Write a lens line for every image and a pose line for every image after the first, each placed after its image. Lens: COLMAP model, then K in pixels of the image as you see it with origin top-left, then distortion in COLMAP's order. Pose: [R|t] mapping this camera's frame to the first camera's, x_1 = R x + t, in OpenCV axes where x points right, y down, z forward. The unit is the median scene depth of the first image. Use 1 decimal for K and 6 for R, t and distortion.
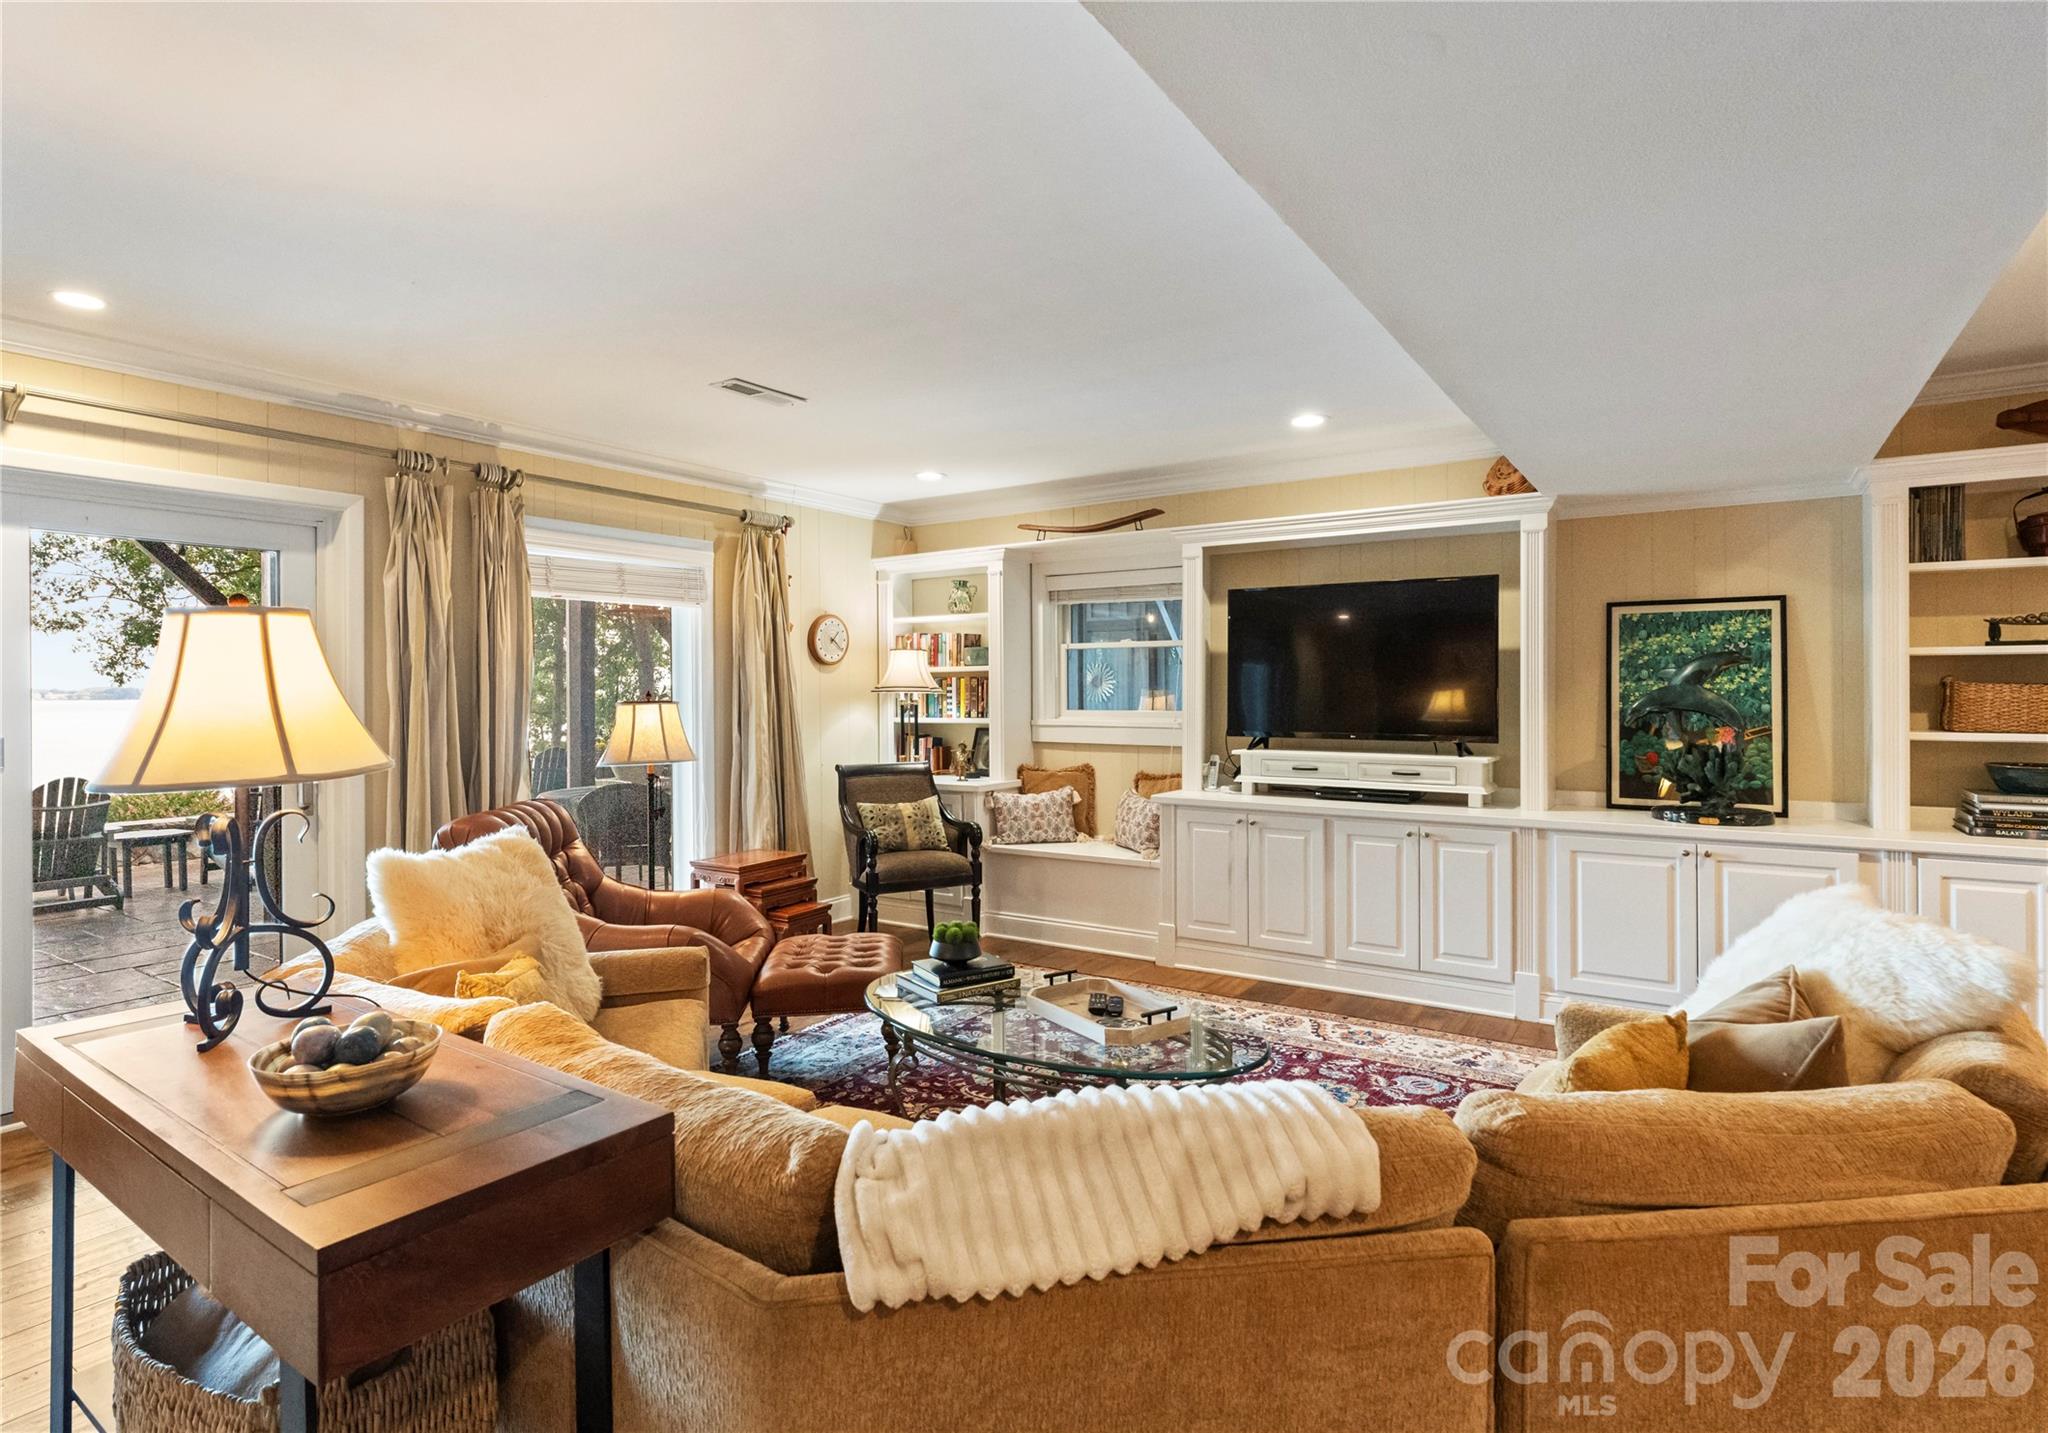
lens RADIAL K [[994.2, 0, 1059.2], [0, 994.2, 699.2], [0, 0, 1]] dist [-0.016435, 0.000699]
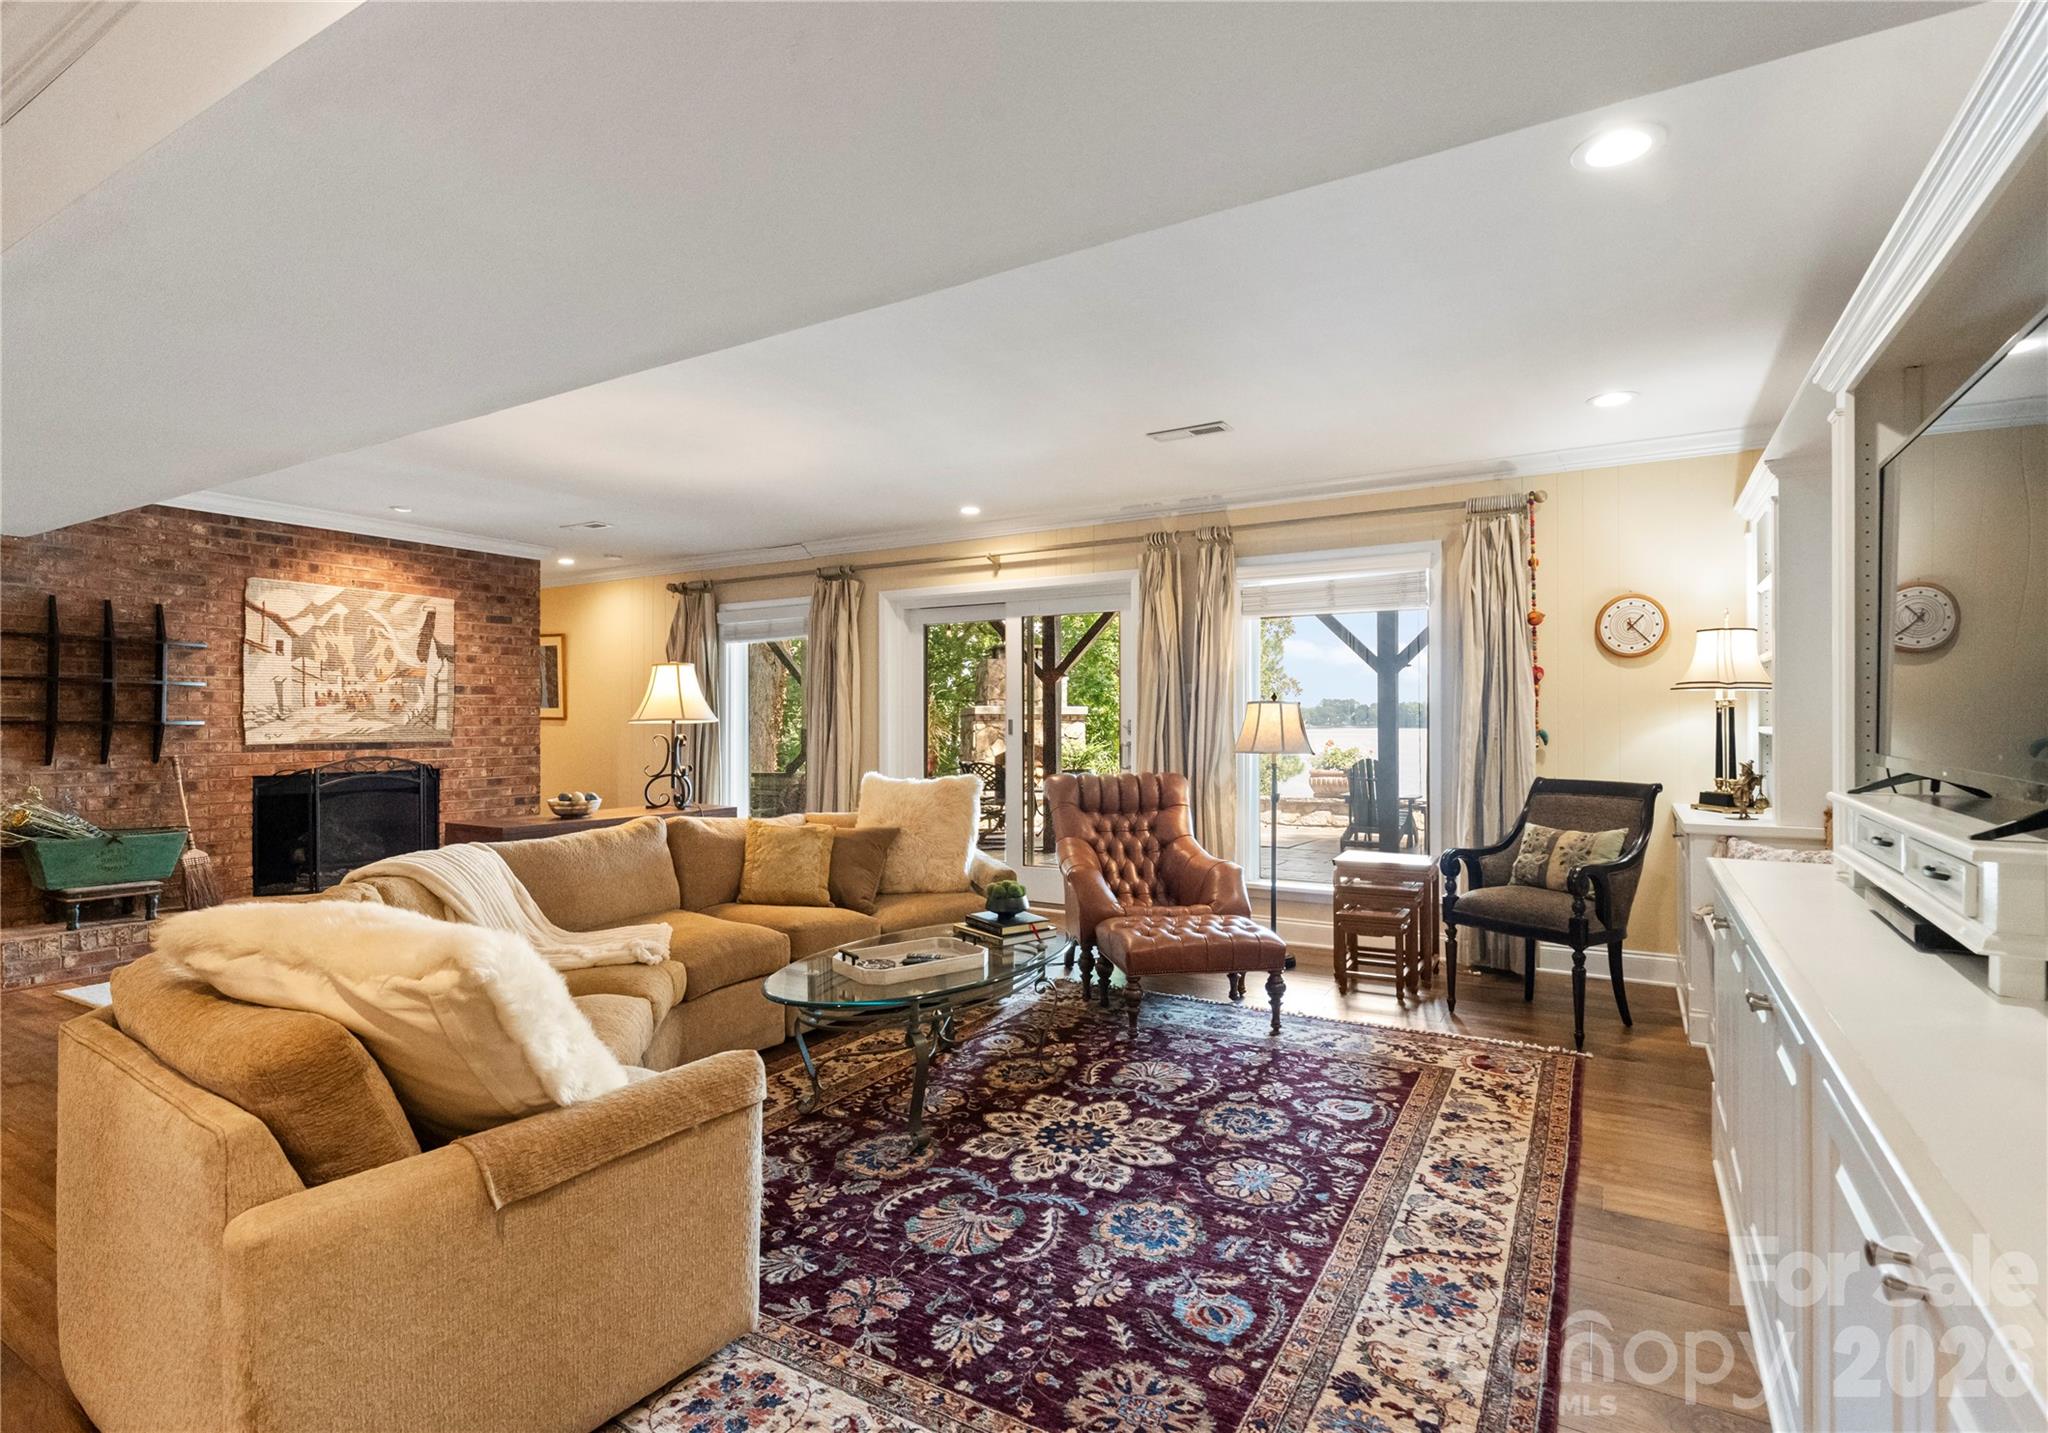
lens RADIAL K [[994.2, 0, 1026.1], [0, 994.2, 712.6], [0, 0, 1]] dist [-0.016435, 0.000699]
pose [[0.058272, 0.002158, -0.998298, 0.858282], [-0.002434, 0.999995, 0.002020, 0.015549], [0.998298, 0.002312, 0.058277, 0.753207]]
